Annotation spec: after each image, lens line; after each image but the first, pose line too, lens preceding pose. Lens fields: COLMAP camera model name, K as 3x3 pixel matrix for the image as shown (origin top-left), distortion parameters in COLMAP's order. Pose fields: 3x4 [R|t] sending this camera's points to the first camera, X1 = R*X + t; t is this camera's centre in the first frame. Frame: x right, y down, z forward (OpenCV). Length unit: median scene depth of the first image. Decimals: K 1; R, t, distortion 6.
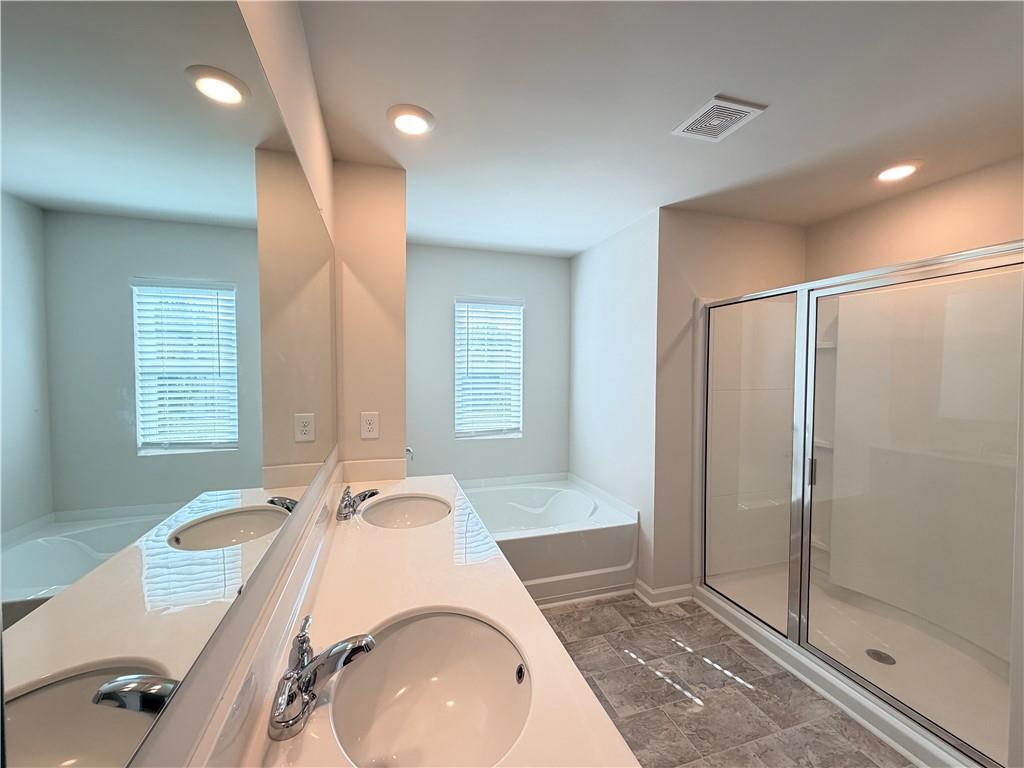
lens RADIAL K [[406.6, 0, 506.9], [0, 406.6, 385.2], [0, 0, 1]] dist [0.002717, 0.000082]
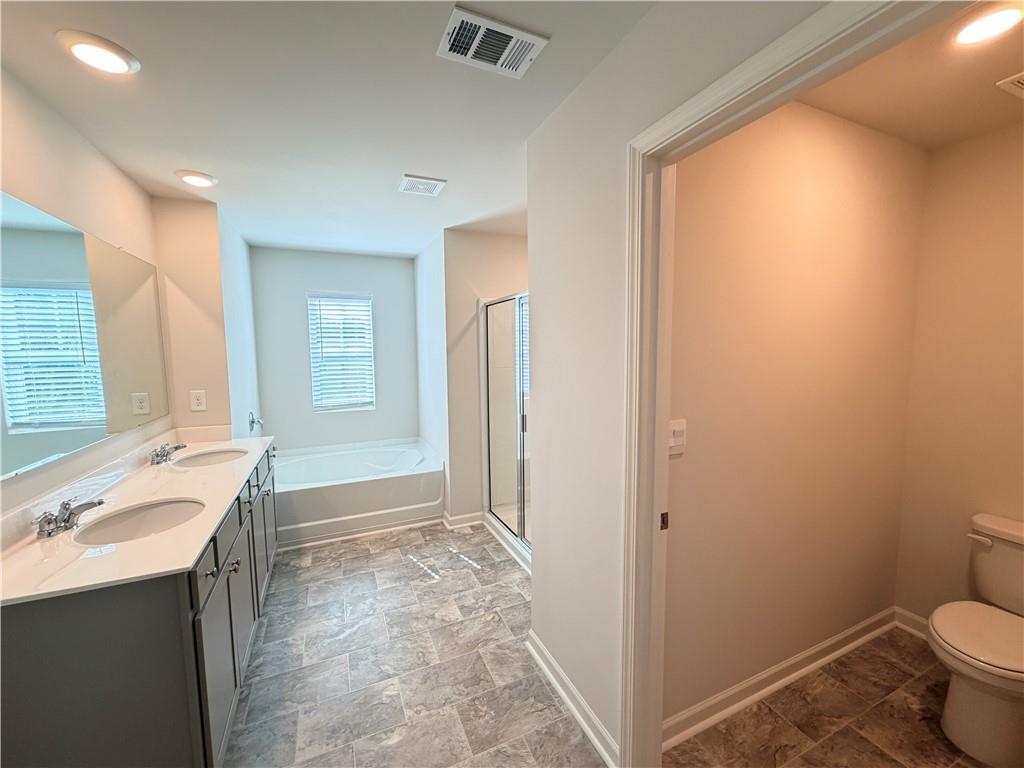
lens RADIAL K [[406.6, 0, 506.9], [0, 406.6, 385.2], [0, 0, 1]] dist [0.002717, 0.000082]
pose [[0.992962, -0.025180, 0.115726, 0.384286], [0.018819, 0.998269, 0.055728, -0.004857], [-0.116929, -0.053158, 0.991717, -0.321997]]
